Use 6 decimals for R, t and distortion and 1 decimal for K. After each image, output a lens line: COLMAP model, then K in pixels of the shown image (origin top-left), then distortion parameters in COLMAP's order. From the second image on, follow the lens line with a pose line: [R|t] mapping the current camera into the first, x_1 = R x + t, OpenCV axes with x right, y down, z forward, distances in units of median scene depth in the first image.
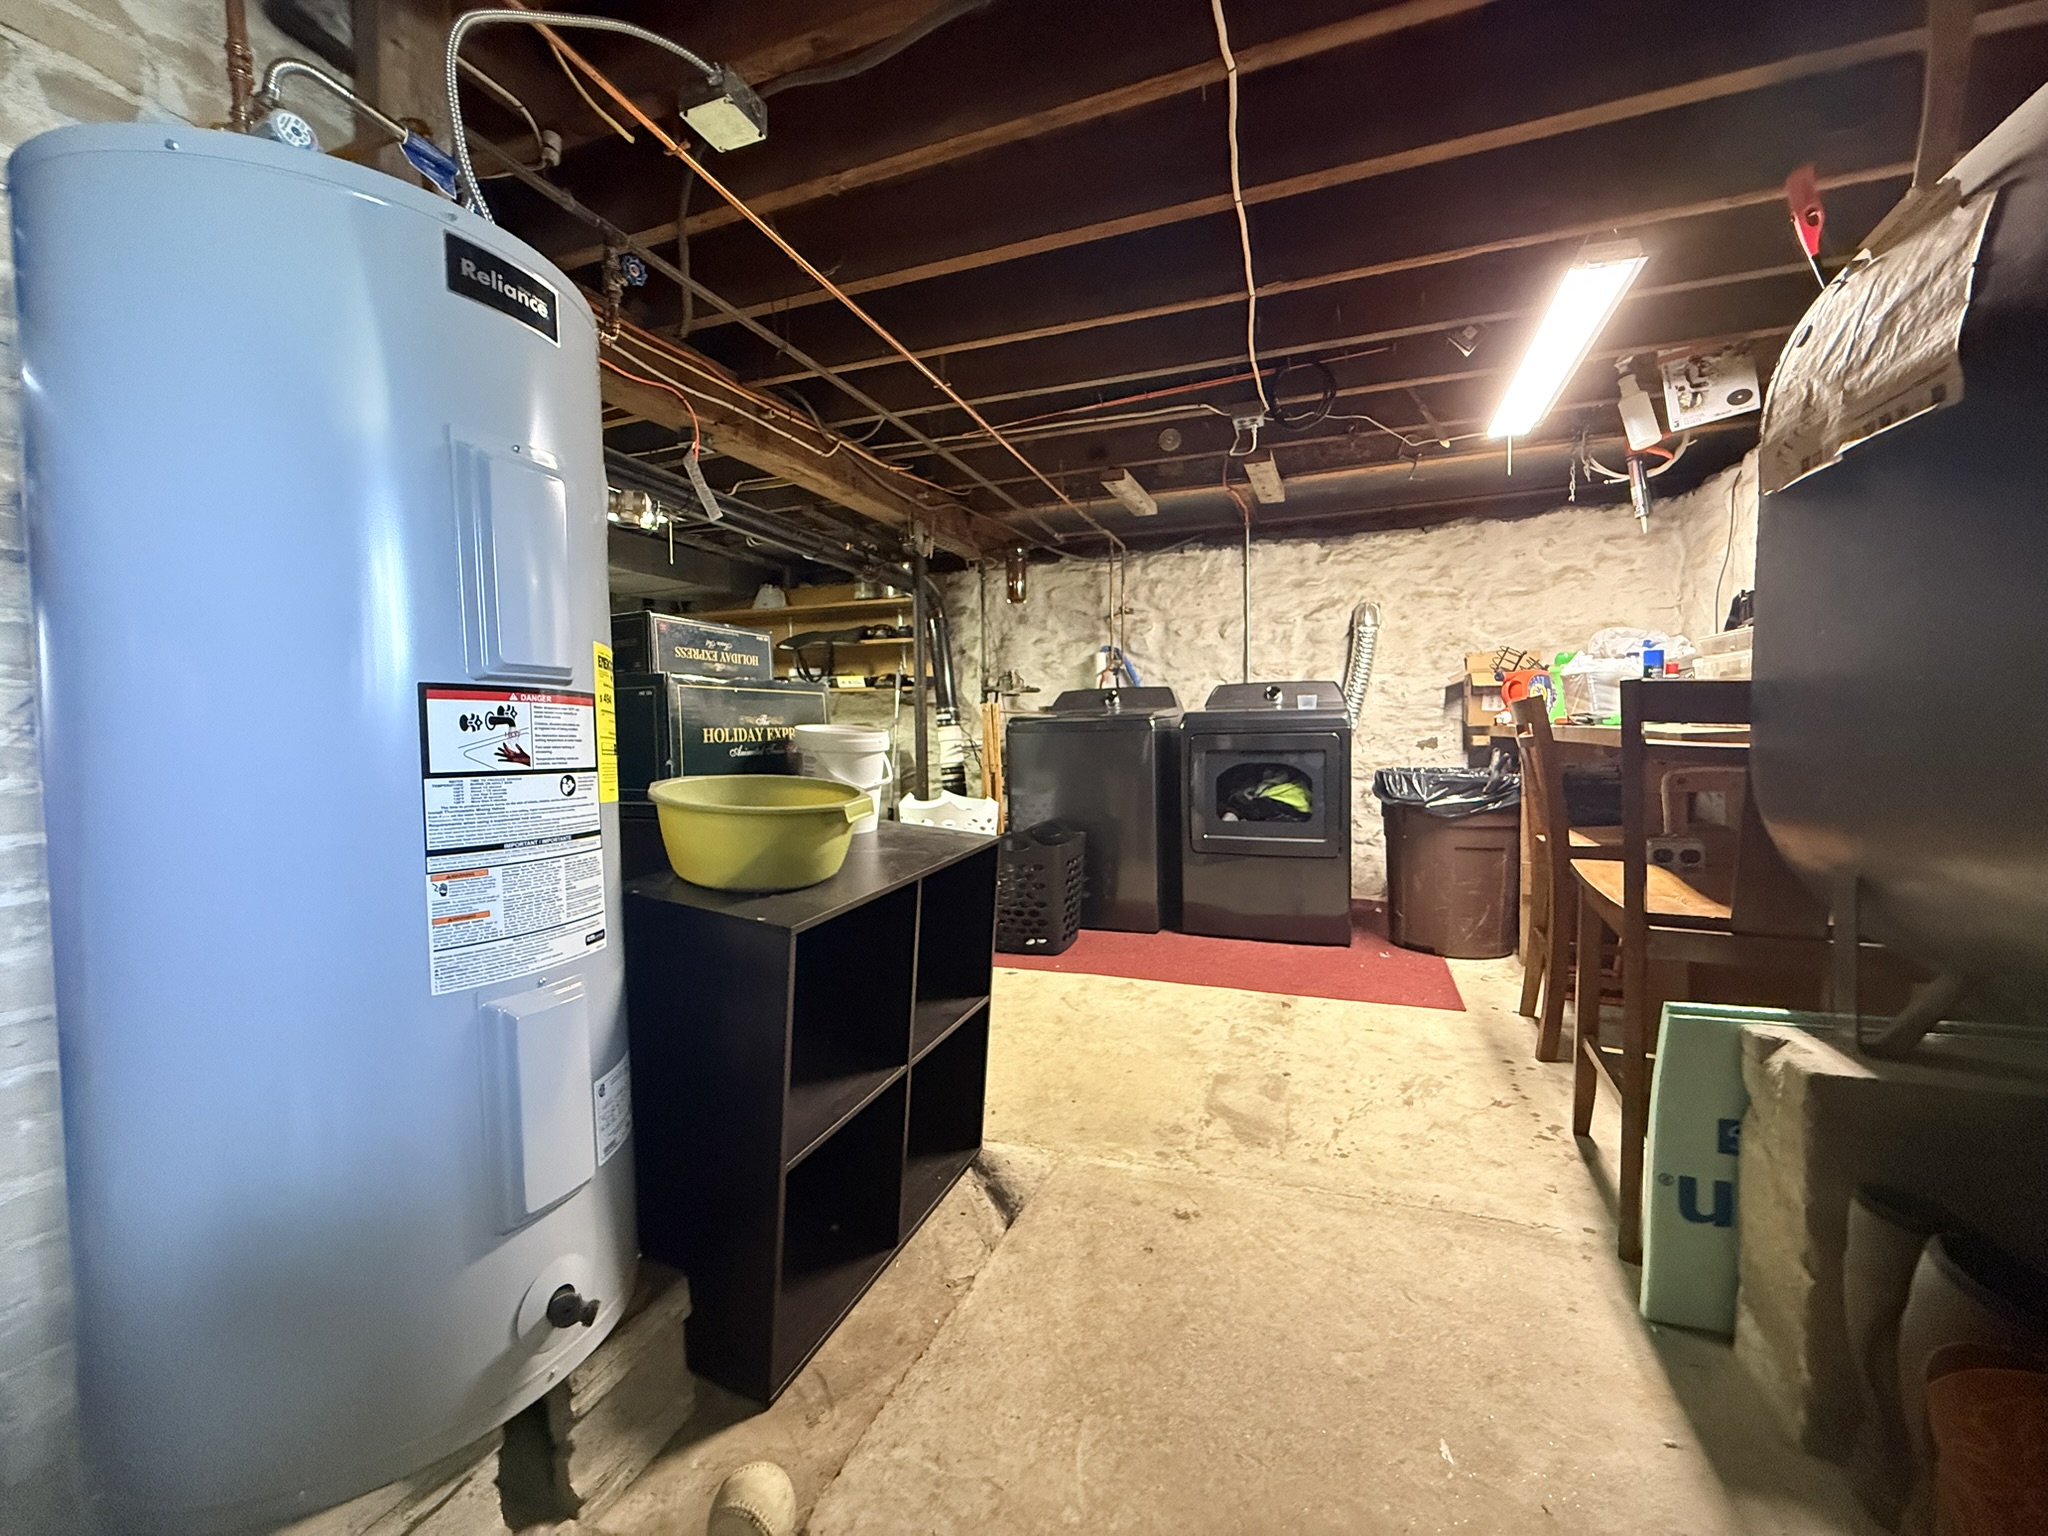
lens RADIAL K [[815.4, 0, 1015.1], [0, 815.4, 768.3], [0, 0, 1]] dist [0.000561, -0.000210]
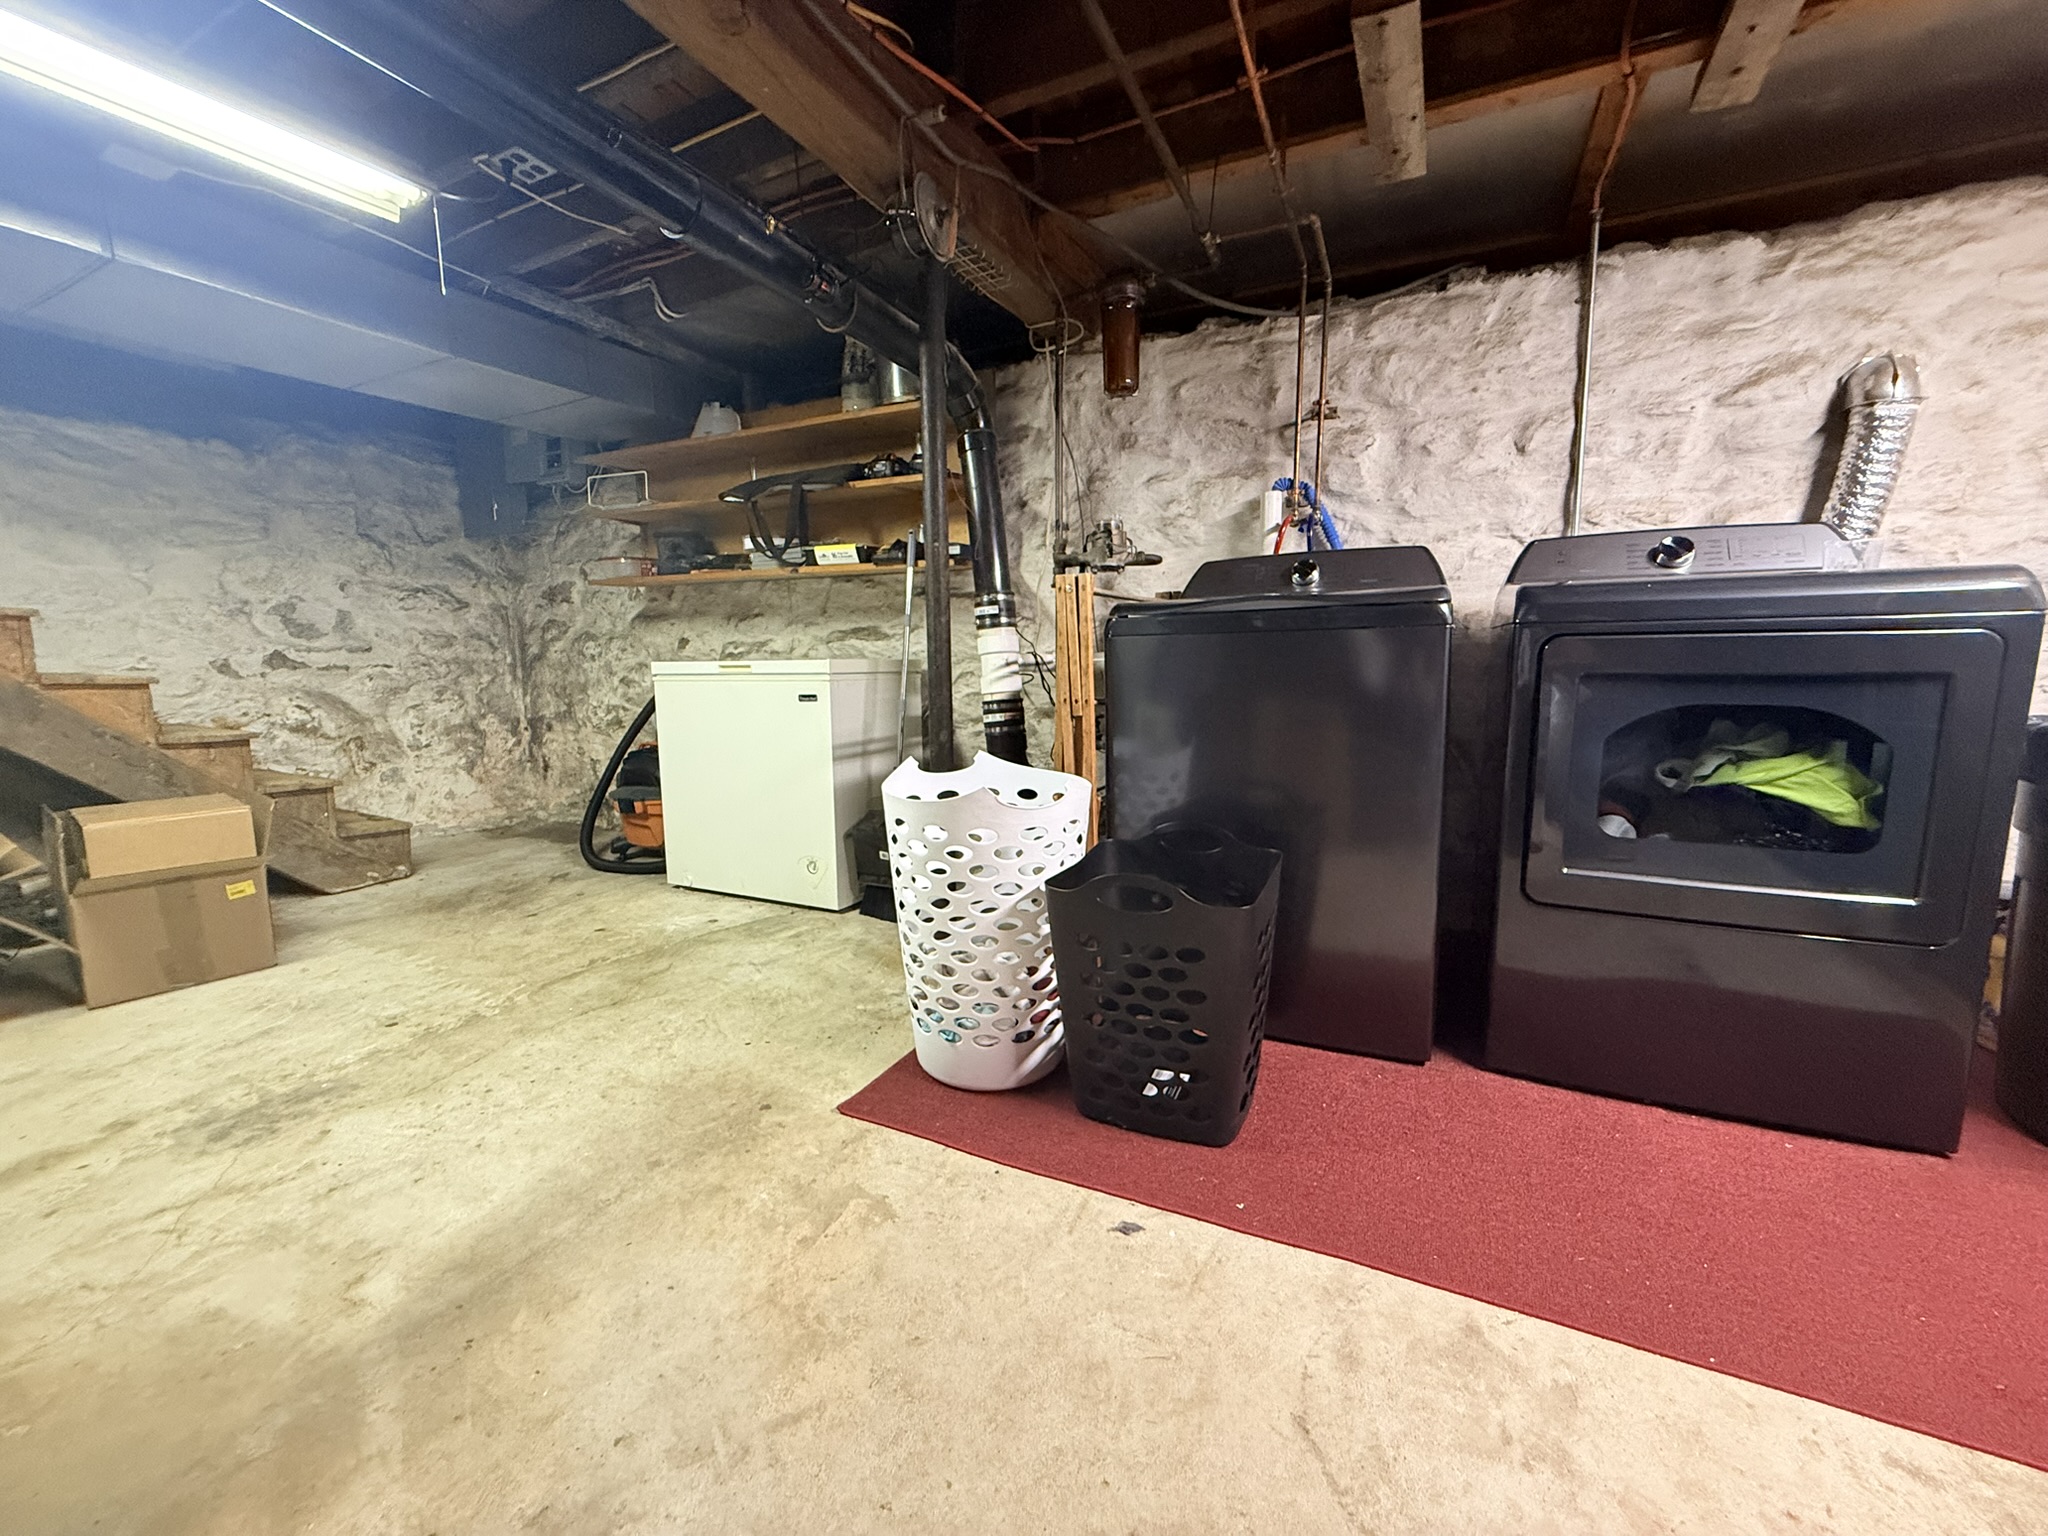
lens RADIAL K [[815.4, 0, 1017.8], [0, 815.4, 767.2], [0, 0, 1]] dist [0.000561, -0.000210]
pose [[0.996997, 0.013143, -0.076312, -0.022812], [-0.005802, 0.995400, 0.095629, -0.009958], [0.077218, -0.094899, 0.992488, 0.451591]]
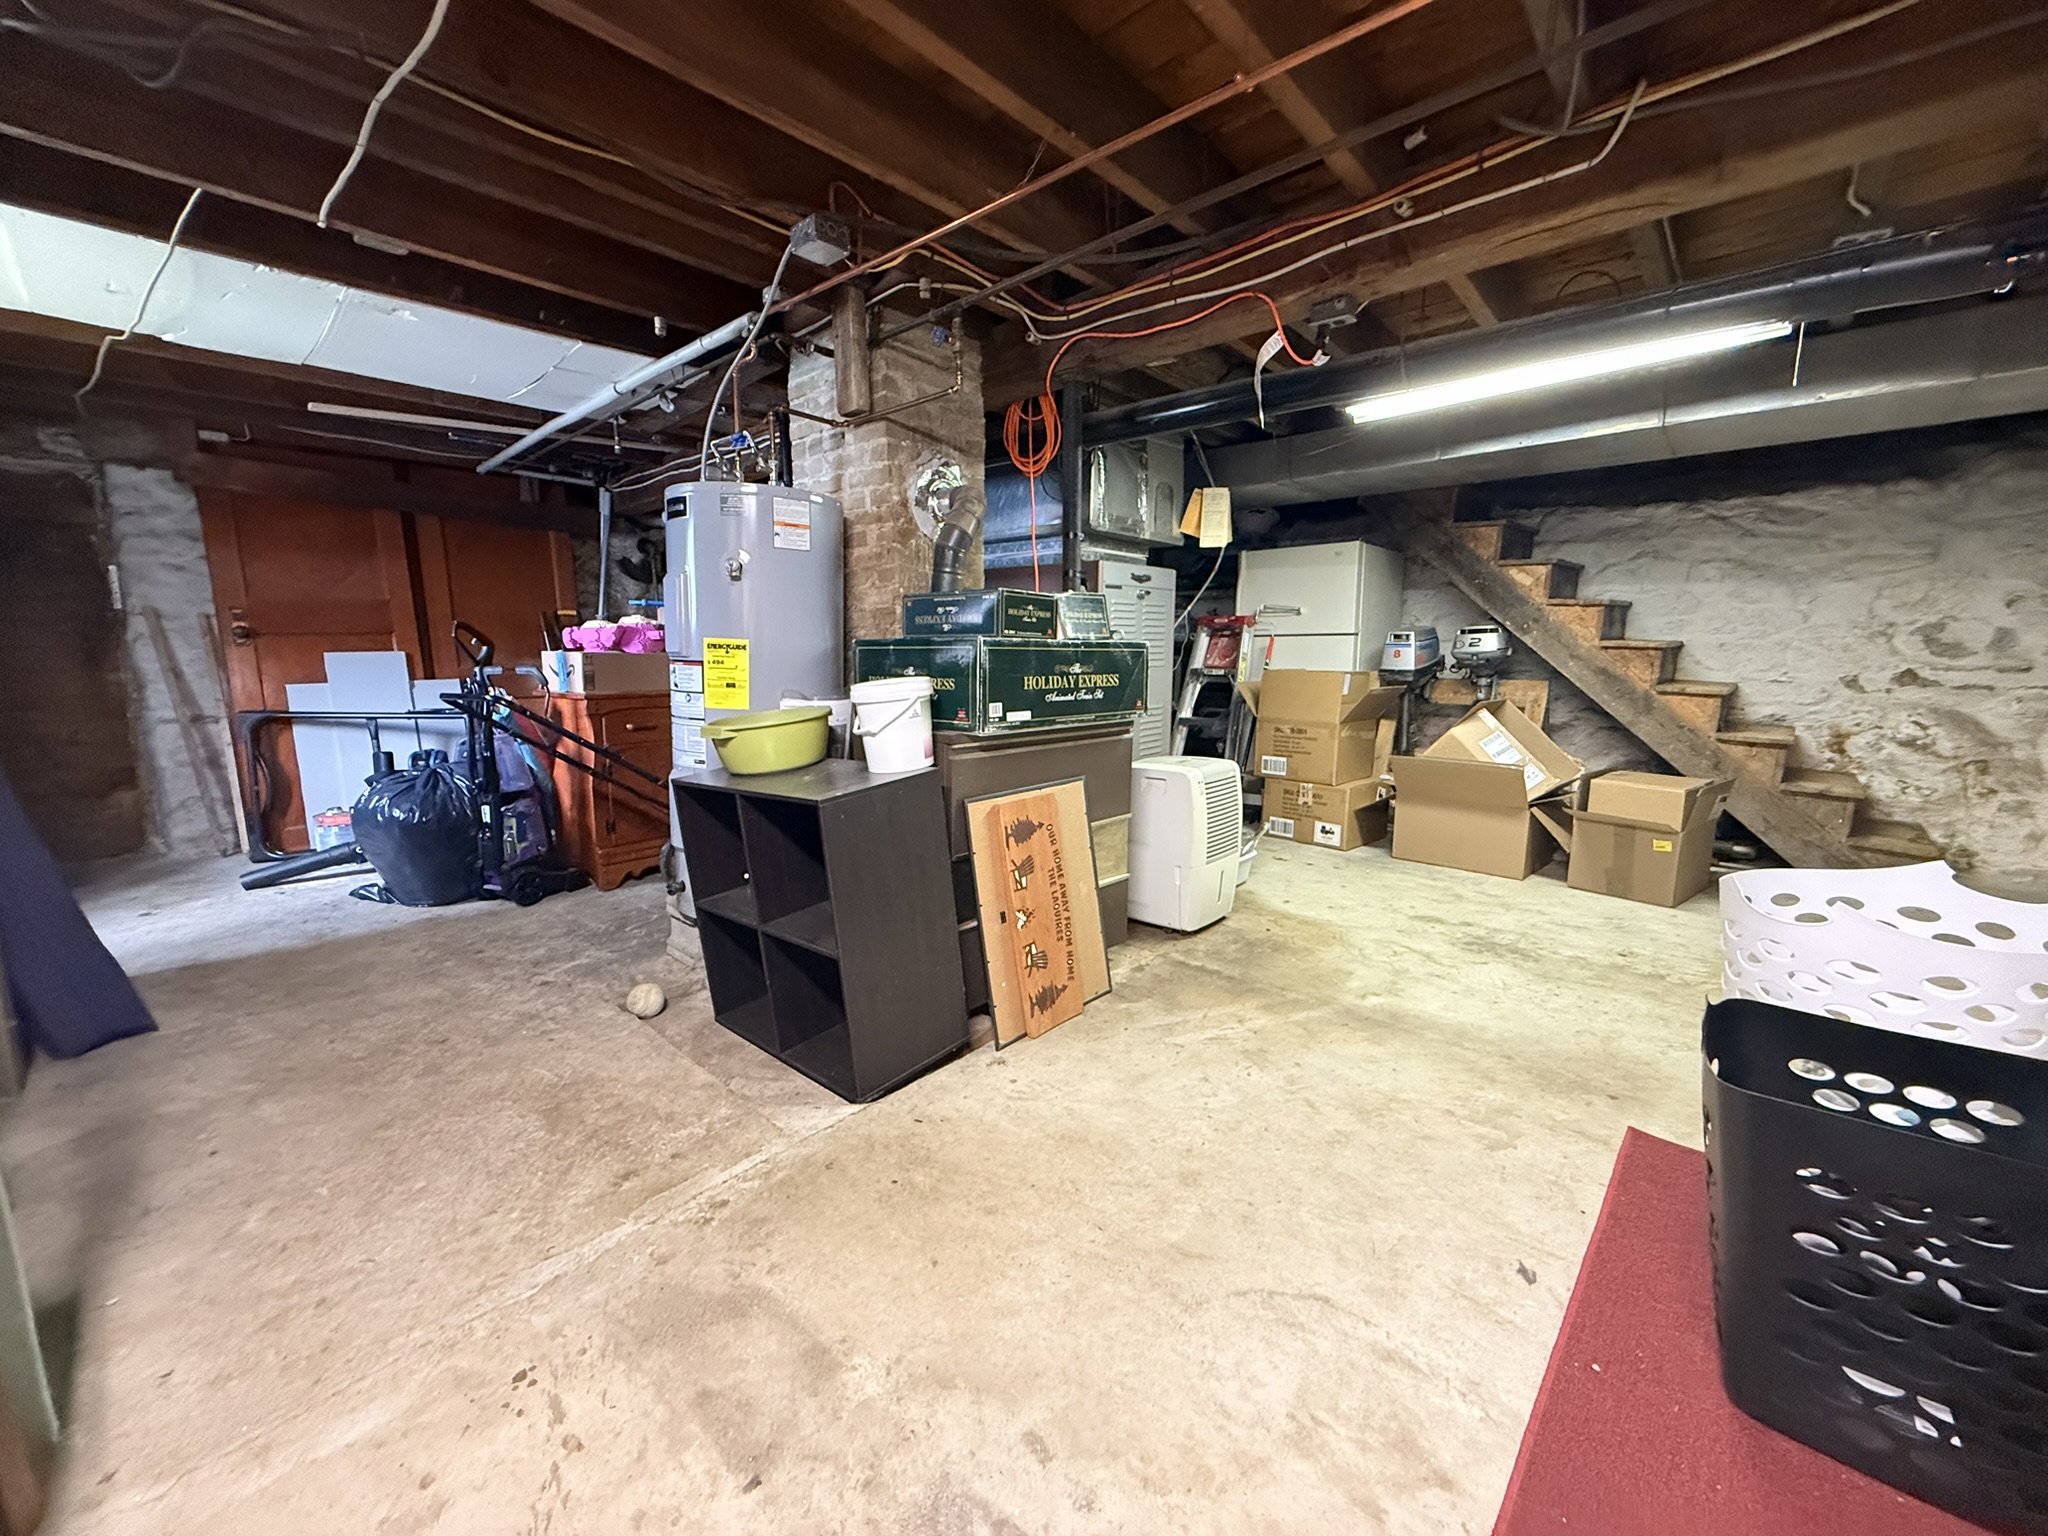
lens RADIAL K [[815.4, 0, 1020.2], [0, 815.4, 770.0], [0, 0, 1]] dist [0.000561, -0.000210]
pose [[-0.353066, 0.151756, -0.923209, 0.325255], [-0.038152, 0.983602, 0.176274, -0.054744], [0.934820, 0.097458, -0.341487, 0.637080]]
